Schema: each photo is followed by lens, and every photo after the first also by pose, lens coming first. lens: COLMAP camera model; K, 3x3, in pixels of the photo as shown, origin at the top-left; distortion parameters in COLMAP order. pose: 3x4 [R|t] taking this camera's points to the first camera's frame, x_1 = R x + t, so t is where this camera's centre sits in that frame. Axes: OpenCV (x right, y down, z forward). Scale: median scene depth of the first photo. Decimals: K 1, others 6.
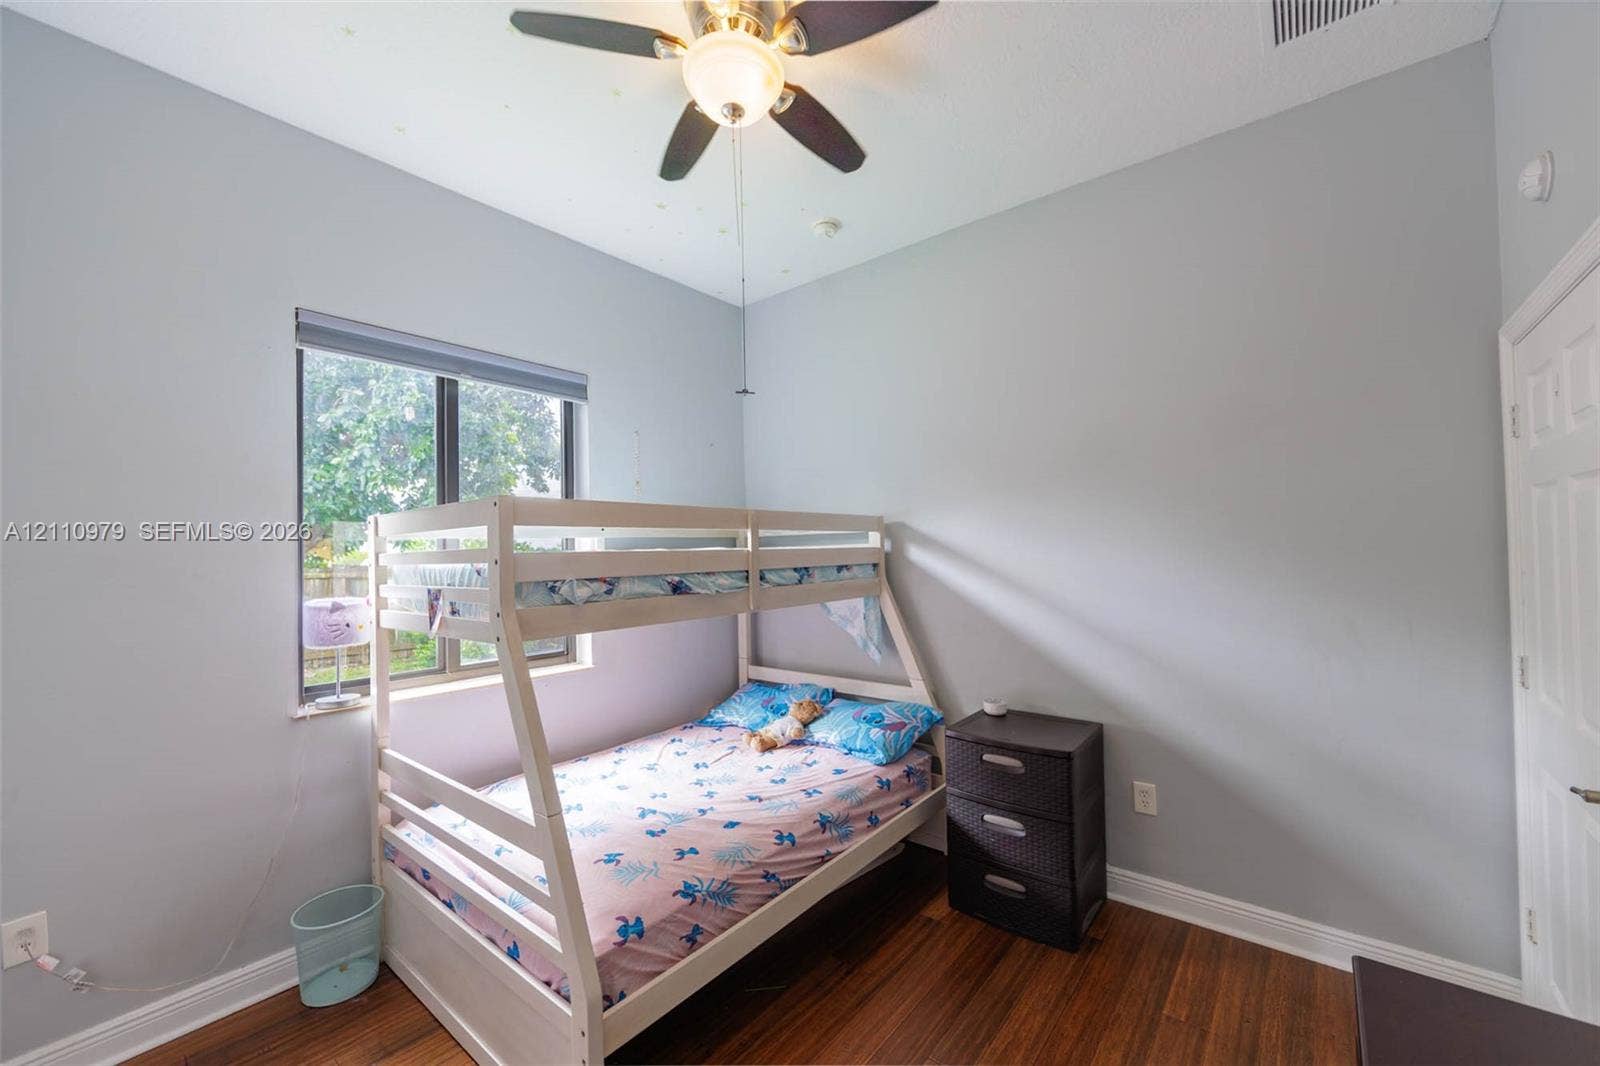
lens RADIAL K [[623.9, 0, 800.0], [0, 623.9, 533.0], [0, 0, 1]] dist [-0.001640, -0.000102]
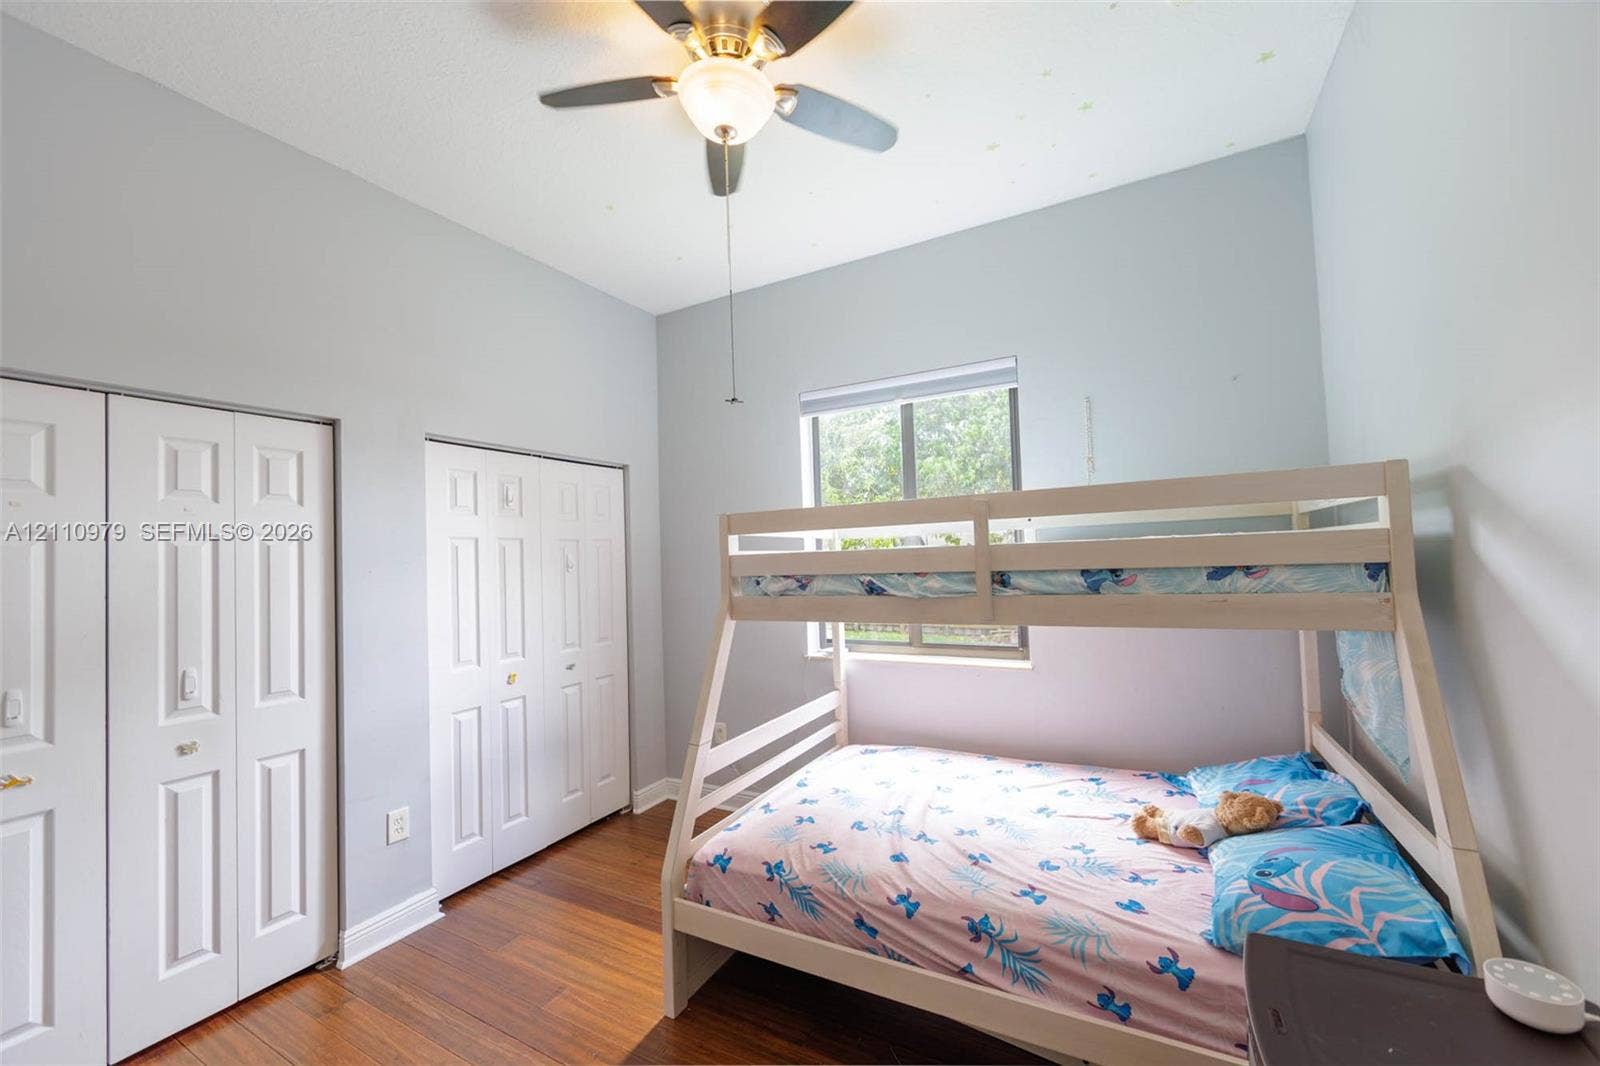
lens RADIAL K [[623.9, 0, 800.0], [0, 623.9, 533.0], [0, 0, 1]] dist [-0.001640, -0.000102]
pose [[0.187863, -0.023955, -0.981903, 0.664268], [0.059999, 0.998115, -0.012872, 0.007384], [0.980361, -0.056495, 0.188947, 0.641890]]
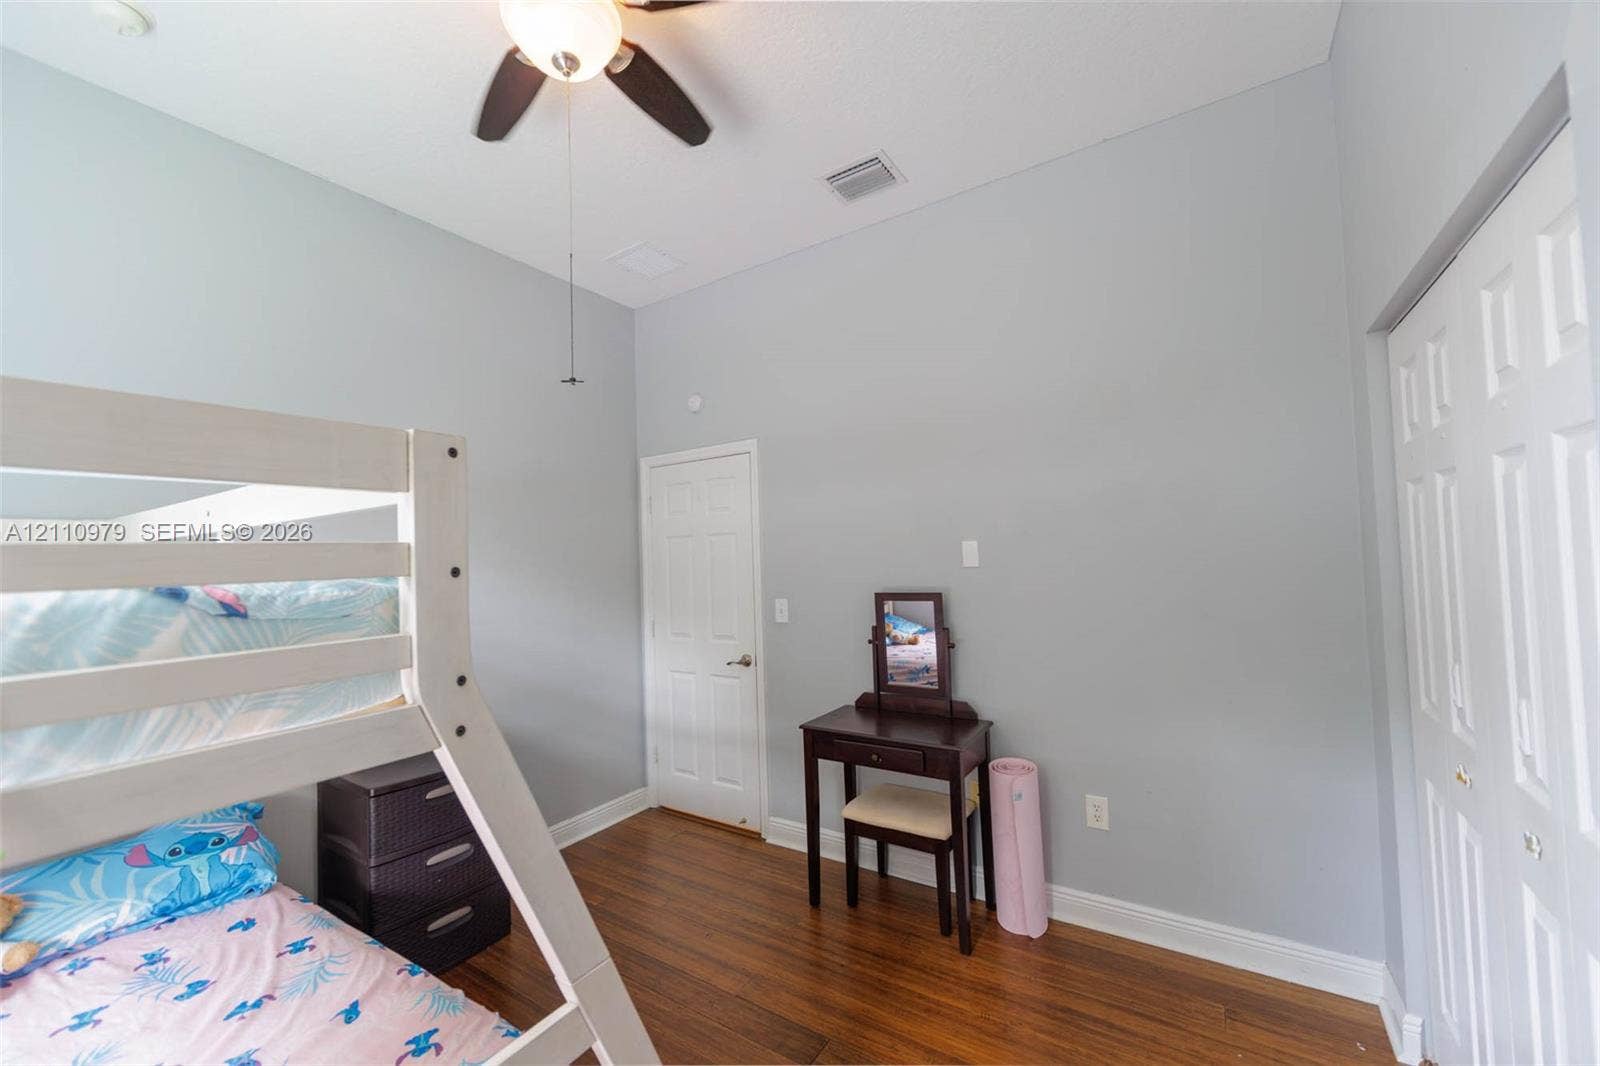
lens RADIAL K [[633.0, 0, 807.3], [0, 633.0, 540.4], [0, 0, 1]] dist [0.000845, 0.000223]
pose [[-0.104183, 0.048036, 0.993397, -0.706367], [0.005214, 0.998846, -0.047752, 0.033312], [-0.994544, 0.000204, -0.104313, 0.550389]]
